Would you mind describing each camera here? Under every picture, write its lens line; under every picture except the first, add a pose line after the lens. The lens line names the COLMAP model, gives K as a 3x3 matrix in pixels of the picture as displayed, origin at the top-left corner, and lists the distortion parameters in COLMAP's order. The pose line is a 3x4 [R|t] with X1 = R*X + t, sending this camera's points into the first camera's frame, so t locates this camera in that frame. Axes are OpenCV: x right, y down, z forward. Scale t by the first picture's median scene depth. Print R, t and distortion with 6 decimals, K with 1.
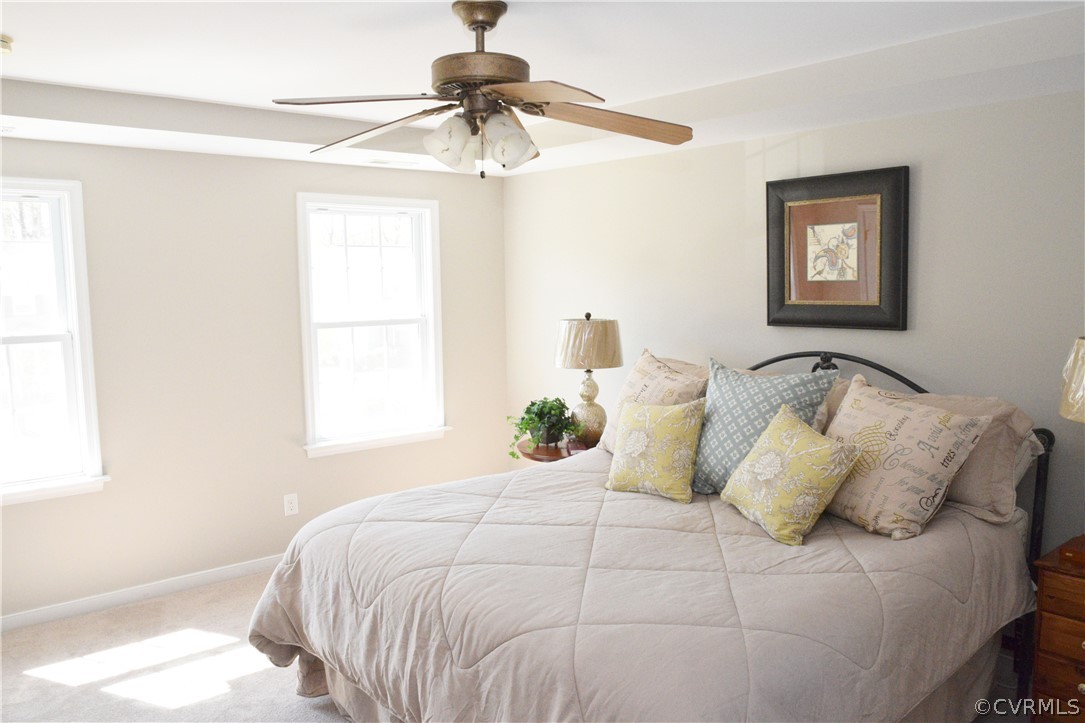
lens RADIAL K [[835.7, 0, 543.7], [0, 835.7, 366.3], [0, 0, 1]] dist [-0.034093, 0.010964]
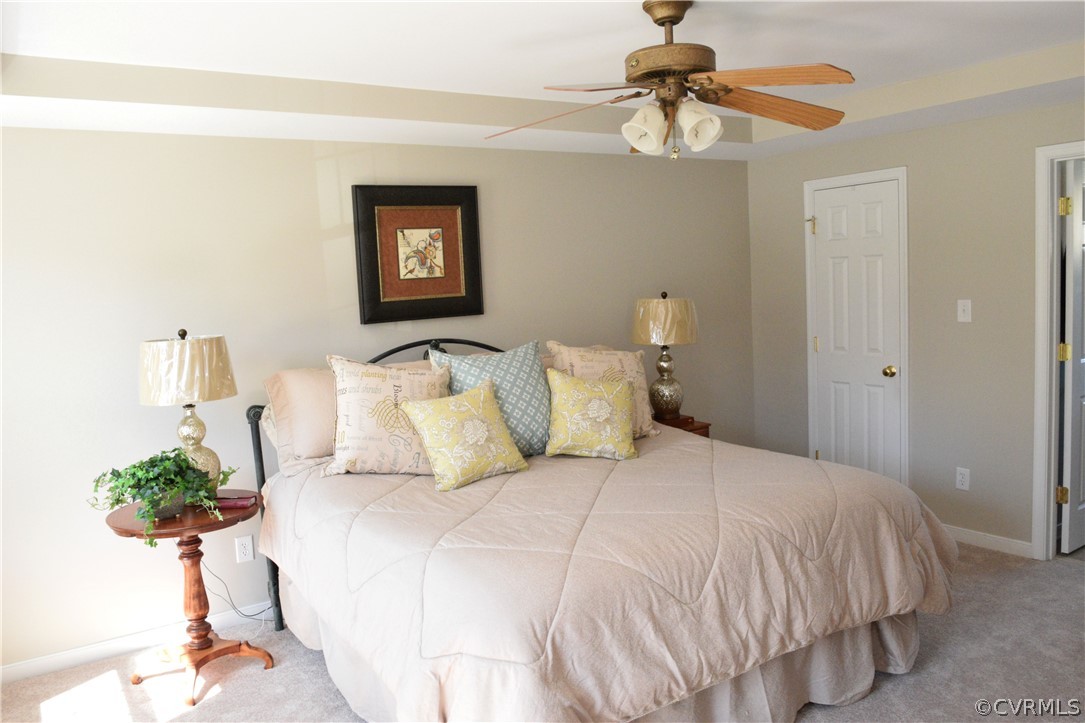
lens RADIAL K [[835.7, 0, 545.2], [0, 835.7, 362.4], [0, 0, 1]] dist [-0.034093, 0.010964]
pose [[0.142942, -0.097963, 0.984871, -0.785587], [0.154078, 0.985160, 0.075630, -0.049212], [-0.977664, 0.140936, 0.155915, 0.676378]]
